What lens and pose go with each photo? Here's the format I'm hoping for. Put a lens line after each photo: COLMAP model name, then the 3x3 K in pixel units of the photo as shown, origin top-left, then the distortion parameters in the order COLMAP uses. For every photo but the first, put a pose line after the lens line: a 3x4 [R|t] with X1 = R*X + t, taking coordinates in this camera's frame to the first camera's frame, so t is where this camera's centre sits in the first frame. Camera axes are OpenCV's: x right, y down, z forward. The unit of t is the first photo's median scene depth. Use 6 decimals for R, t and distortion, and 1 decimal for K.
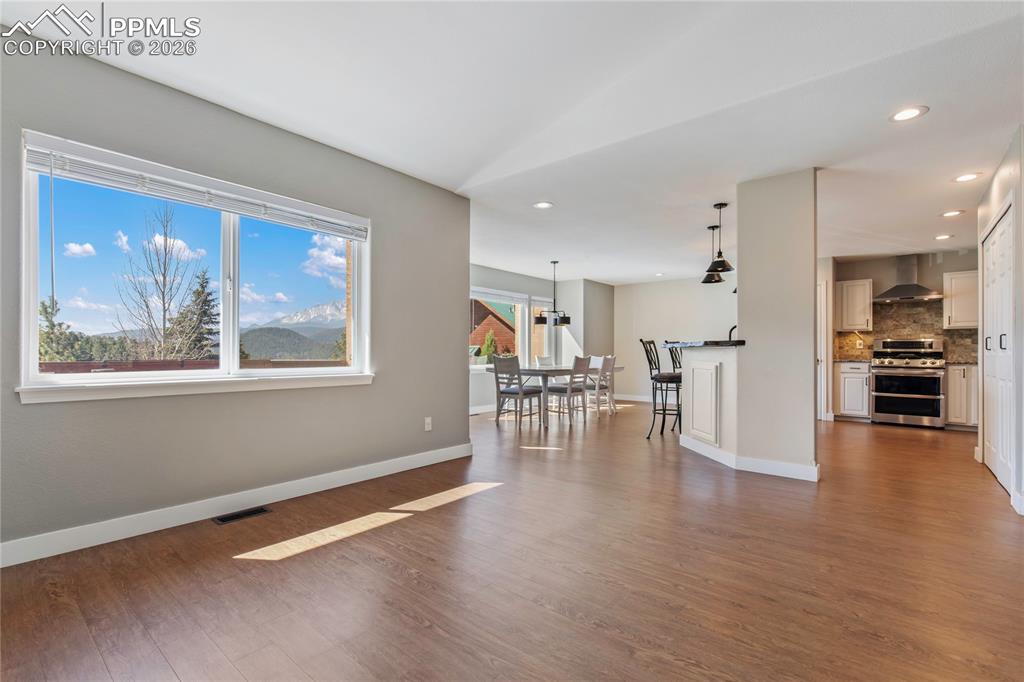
lens RADIAL K [[458.0, 0, 517.7], [0, 458.0, 351.4], [0, 0, 1]] dist [0.008349, -0.000338]
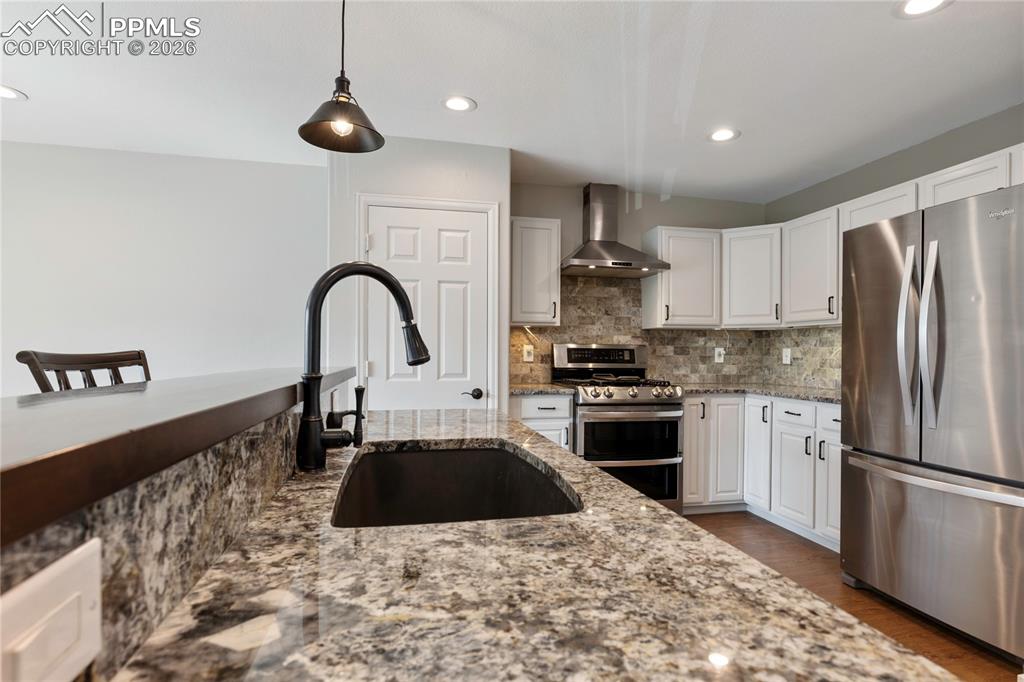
lens RADIAL K [[532.1, 0, 522.6], [0, 532.1, 351.9], [0, 0, 1]] dist [-0.003599, -0.006930]
pose [[0.613011, -0.000625, 0.790074, 0.316758], [-0.007593, 0.999949, 0.006683, -0.022271], [-0.790038, -0.010096, 0.612975, 0.720261]]
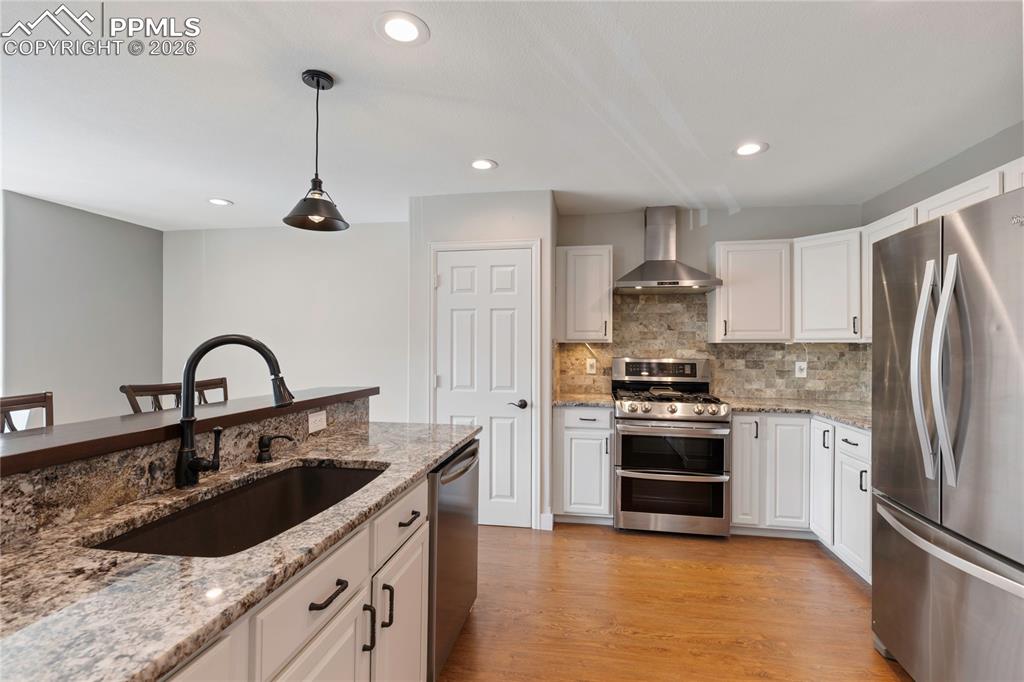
lens RADIAL K [[458.0, 0, 512.3], [0, 458.0, 343.7], [0, 0, 1]] dist [0.008349, -0.000338]
pose [[0.868078, 0.001612, 0.496425, 0.428286], [-0.002348, 0.999997, 0.000860, -0.046363], [-0.496422, -0.001913, 0.868079, 0.628268]]
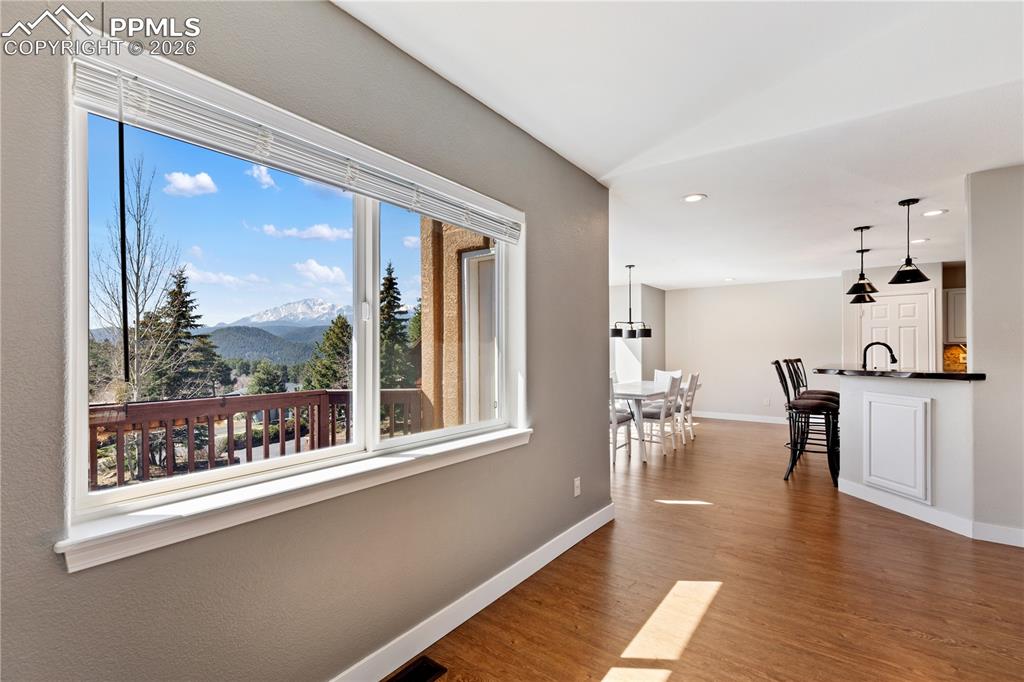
lens RADIAL K [[458.0, 0, 519.9], [0, 458.0, 347.0], [0, 0, 1]] dist [0.008349, -0.000338]
pose [[0.998401, -0.003999, 0.056387, -0.200279], [0.004322, 0.999975, -0.005607, -0.040304], [-0.056363, 0.005842, 0.998393, 0.154601]]
